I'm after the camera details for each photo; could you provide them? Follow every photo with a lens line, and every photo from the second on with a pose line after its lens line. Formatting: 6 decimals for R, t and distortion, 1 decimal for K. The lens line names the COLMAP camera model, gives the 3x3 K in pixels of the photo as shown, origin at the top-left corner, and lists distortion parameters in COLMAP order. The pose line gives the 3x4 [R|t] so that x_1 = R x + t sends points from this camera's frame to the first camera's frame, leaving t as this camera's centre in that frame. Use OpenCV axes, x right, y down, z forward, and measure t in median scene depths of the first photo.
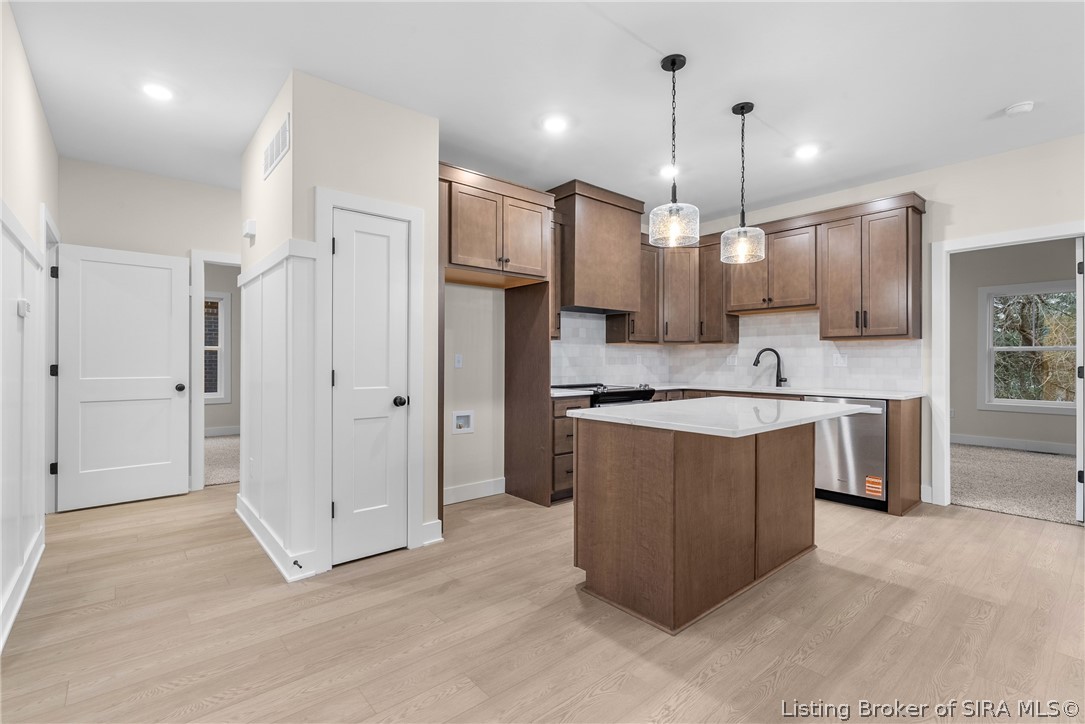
lens RADIAL K [[492.9, 0, 543.5], [0, 492.9, 359.4], [0, 0, 1]] dist [-0.005481, 0.000138]
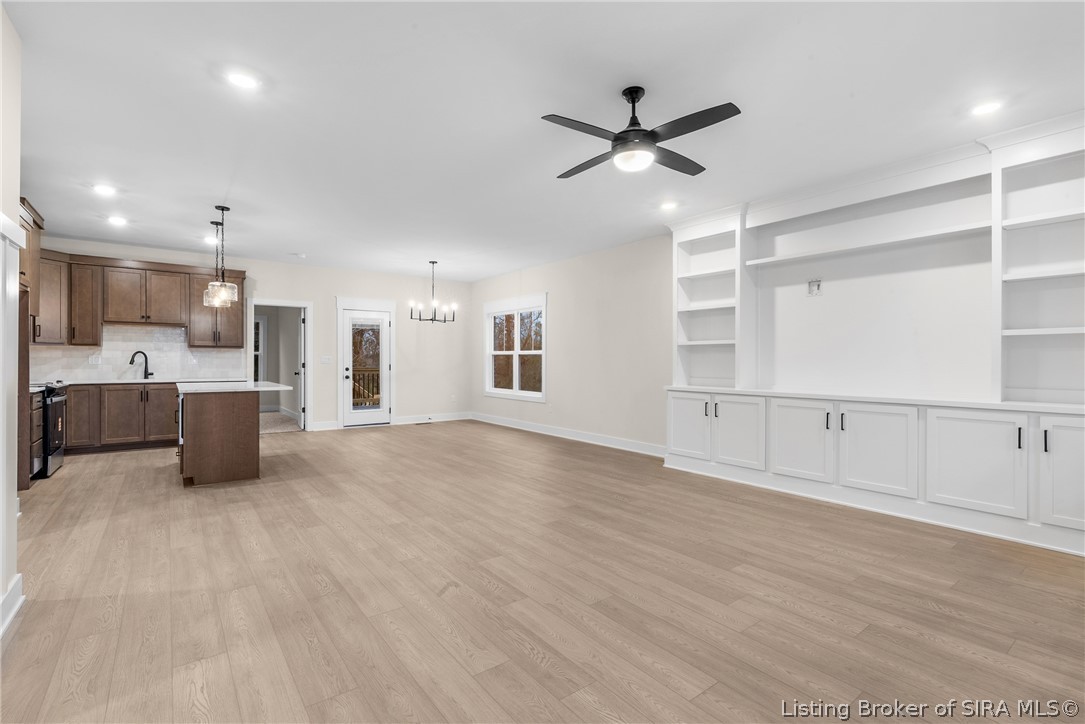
lens RADIAL K [[492.9, 0, 546.7], [0, 492.9, 362.4], [0, 0, 1]] dist [-0.005481, 0.000138]
pose [[0.052123, -0.005428, 0.998626, -0.880182], [-0.006717, 0.999961, 0.005786, -0.007330], [-0.998618, -0.007010, 0.052084, -0.212675]]
